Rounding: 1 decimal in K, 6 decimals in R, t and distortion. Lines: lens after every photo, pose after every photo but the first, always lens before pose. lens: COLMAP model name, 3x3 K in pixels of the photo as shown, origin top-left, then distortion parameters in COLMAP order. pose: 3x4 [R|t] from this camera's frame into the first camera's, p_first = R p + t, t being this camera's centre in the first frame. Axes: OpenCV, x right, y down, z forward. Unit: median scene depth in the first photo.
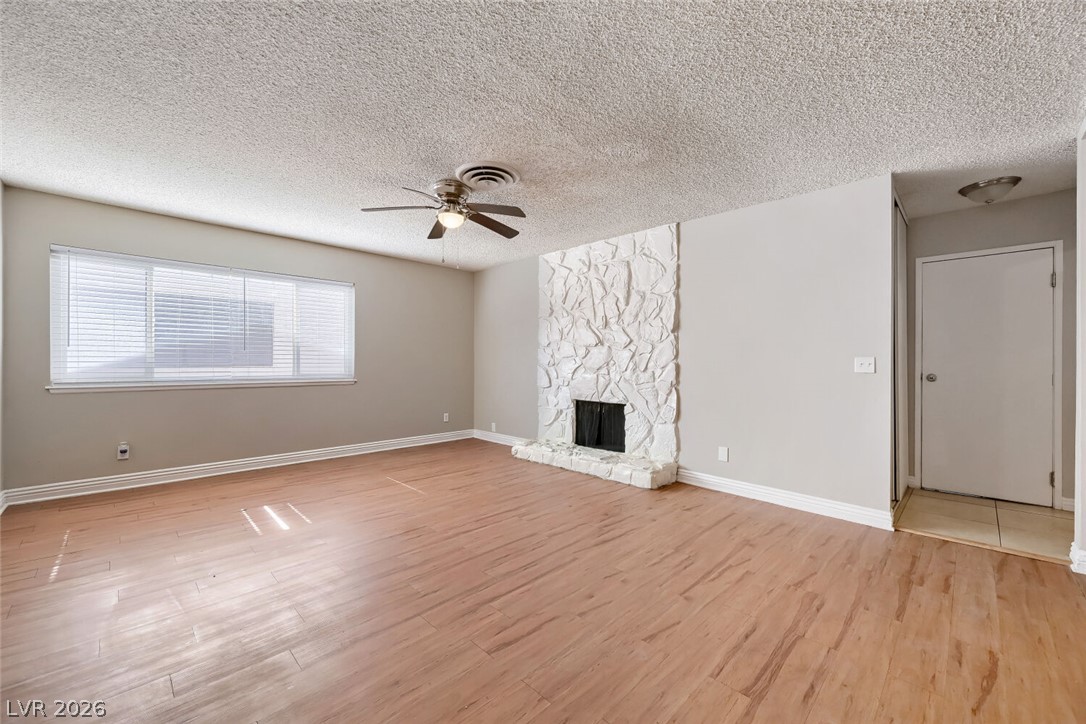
lens RADIAL K [[433.8, 0, 563.6], [0, 433.8, 362.7], [0, 0, 1]] dist [0.003515, -0.000235]
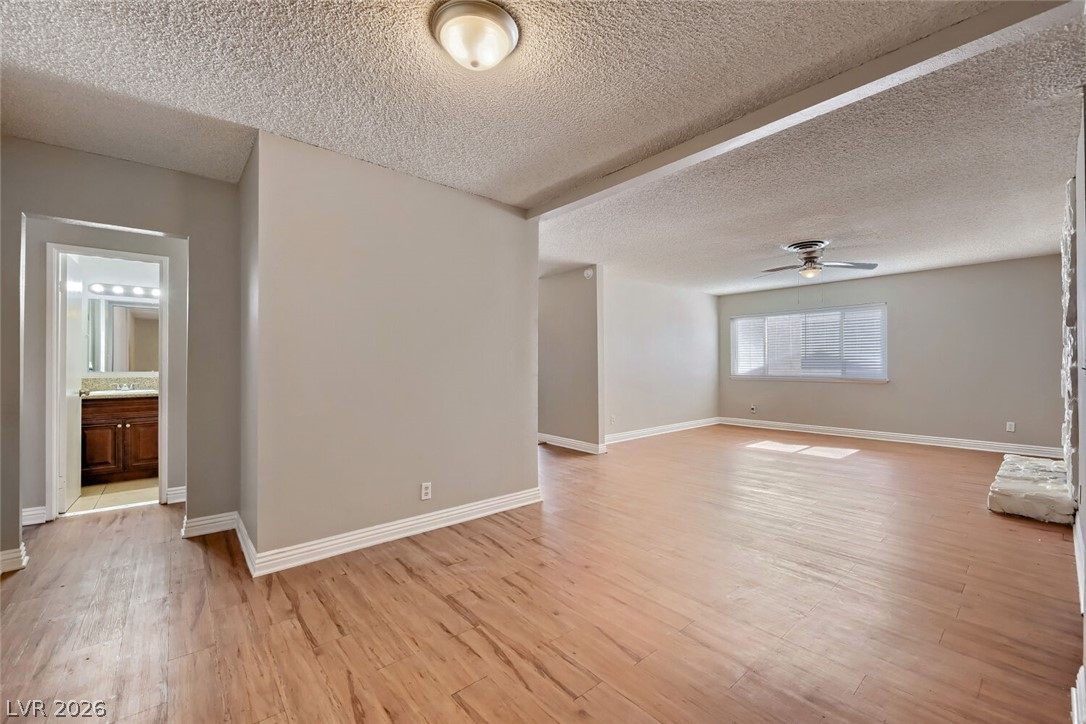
lens RADIAL K [[433.8, 0, 546.2], [0, 433.8, 367.7], [0, 0, 1]] dist [0.003515, -0.000235]
pose [[-0.098145, 0.001918, -0.995170, 1.080068], [0.004125, 0.999990, 0.001521, -0.002798], [0.995164, -0.003956, -0.098152, 0.180432]]
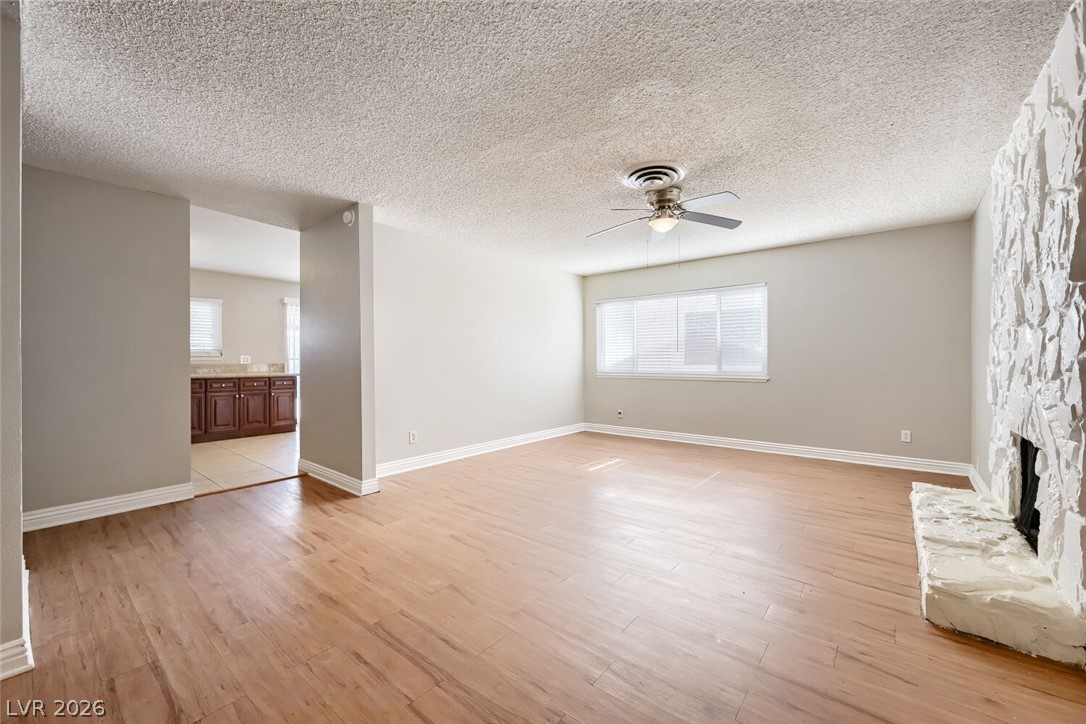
lens RADIAL K [[433.8, 0, 531.9], [0, 433.8, 361.8], [0, 0, 1]] dist [0.003515, -0.000235]
pose [[0.061349, -0.002591, -0.998113, 0.610747], [0.002222, 0.999995, -0.002459, 0.004417], [0.998114, -0.002067, 0.061354, 0.493636]]
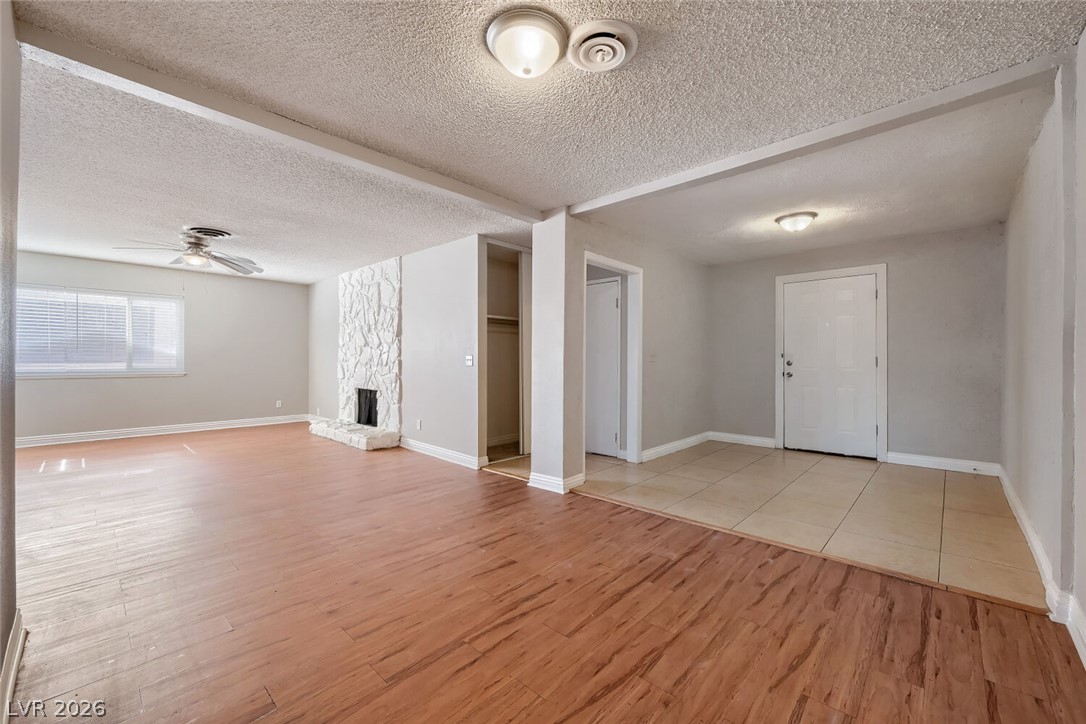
lens RADIAL K [[433.8, 0, 540.3], [0, 433.8, 363.4], [0, 0, 1]] dist [0.003515, -0.000235]
pose [[0.999982, 0.001165, 0.005922, 0.690013], [-0.001193, 0.999988, 0.004717, 0.005977], [-0.005916, -0.004724, 0.999971, -0.360195]]
